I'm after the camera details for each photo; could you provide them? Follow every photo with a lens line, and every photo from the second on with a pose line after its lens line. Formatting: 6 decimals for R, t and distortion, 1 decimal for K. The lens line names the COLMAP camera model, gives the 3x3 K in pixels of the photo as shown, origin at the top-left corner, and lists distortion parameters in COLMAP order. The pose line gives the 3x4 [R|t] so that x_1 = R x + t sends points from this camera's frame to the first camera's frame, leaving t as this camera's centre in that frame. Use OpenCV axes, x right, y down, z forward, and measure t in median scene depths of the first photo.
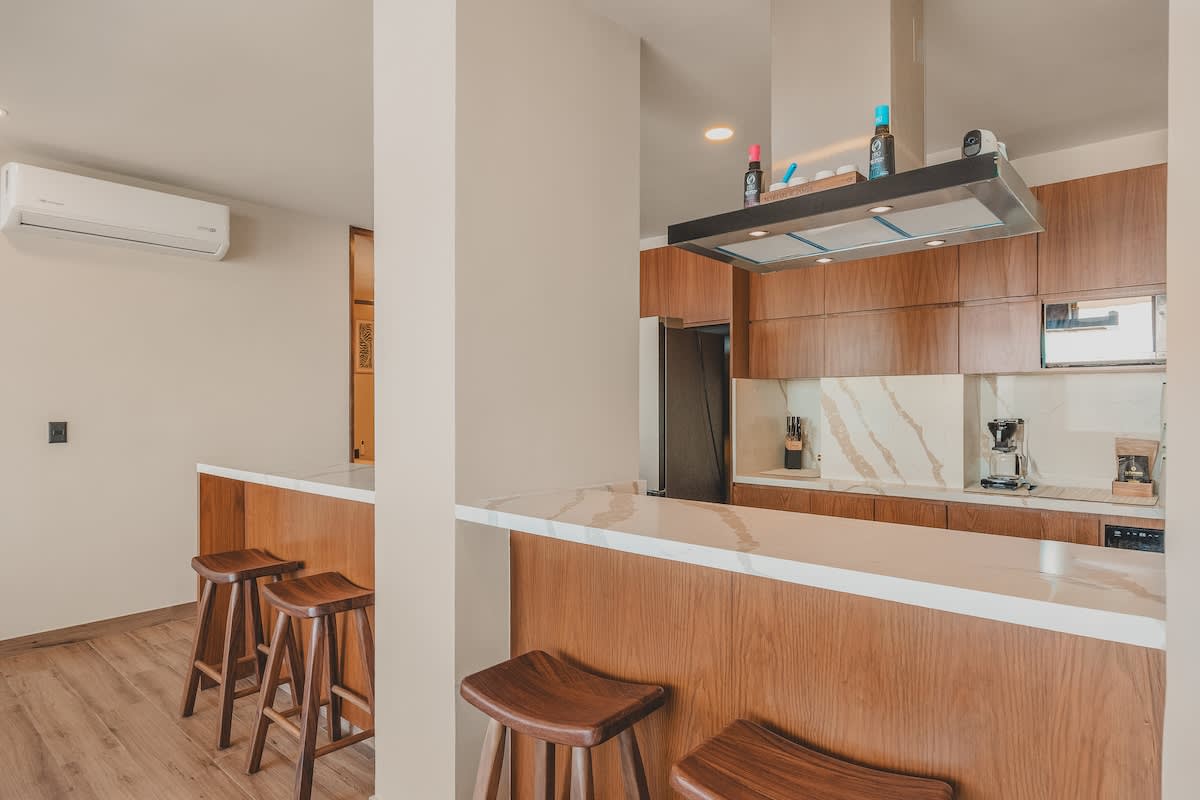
lens RADIAL K [[681.5, 0, 600.0], [0, 681.5, 400.0], [0, 0, 1]] dist [-0.015197, -0.000384]
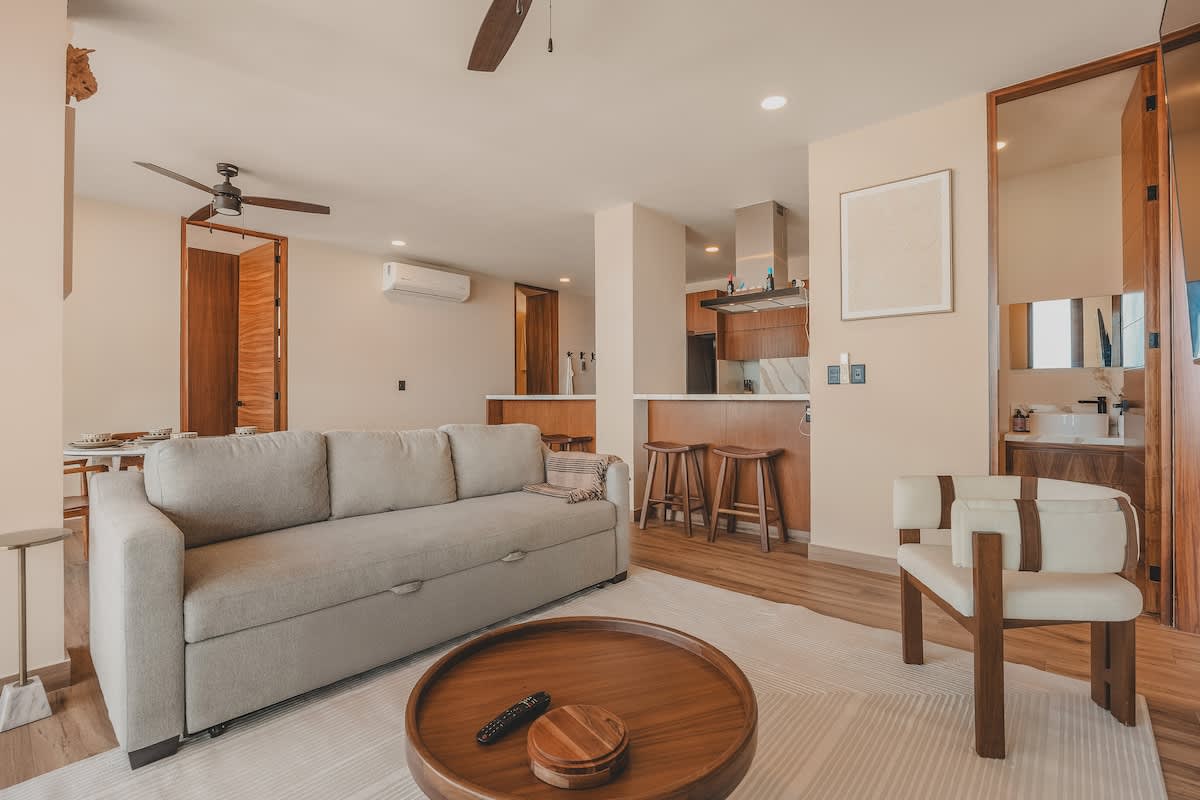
lens RADIAL K [[536.4, 0, 600.0], [0, 536.4, 400.0], [0, 0, 1]] dist [-0.007274, 0.000248]
pose [[0.999995, -0.003022, -0.001315, -0.178153], [0.003044, 0.999853, 0.016853, 0.068637], [0.001264, -0.016857, 0.999857, -0.704314]]
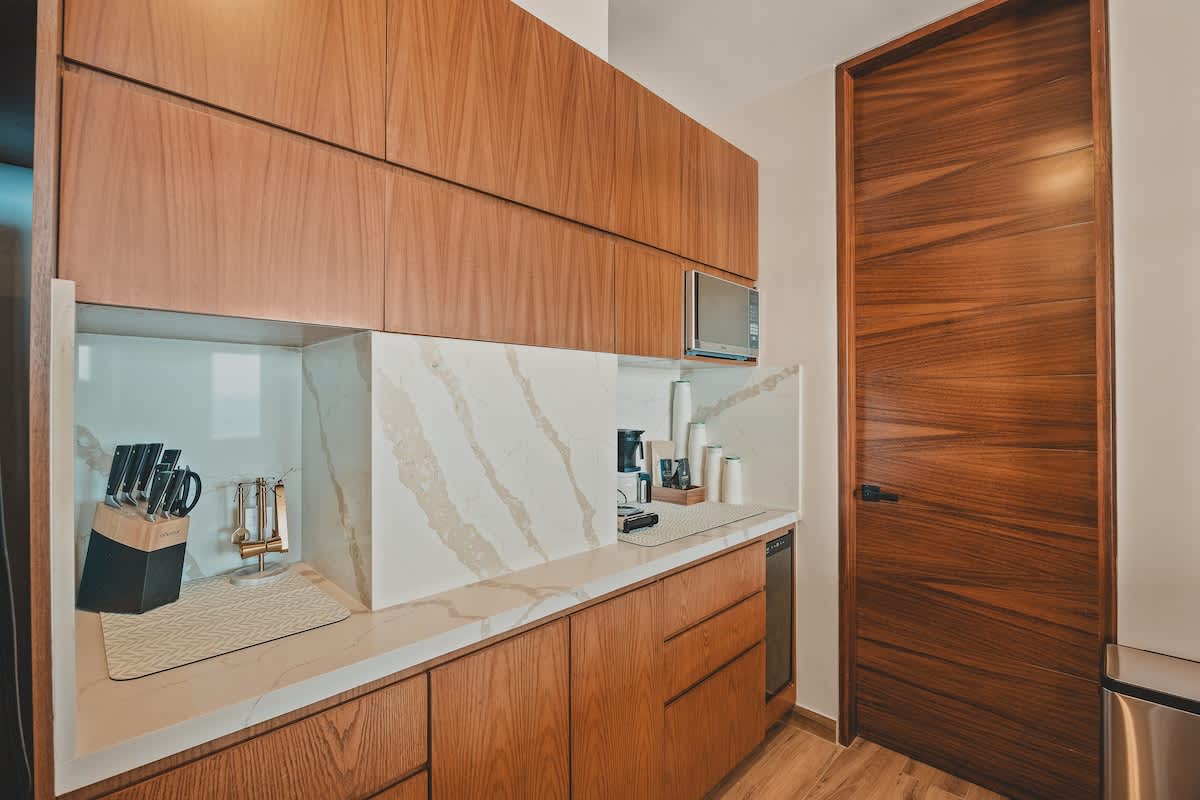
lens RADIAL K [[536.4, 0, 600.0], [0, 536.4, 400.0], [0, 0, 1]] dist [-0.007274, 0.000248]
pose [[0.066328, 0.004599, 0.997787, 0.050829], [-0.001827, 0.999988, -0.004488, 0.004614], [-0.997796, -0.001525, 0.066335, 0.924653]]
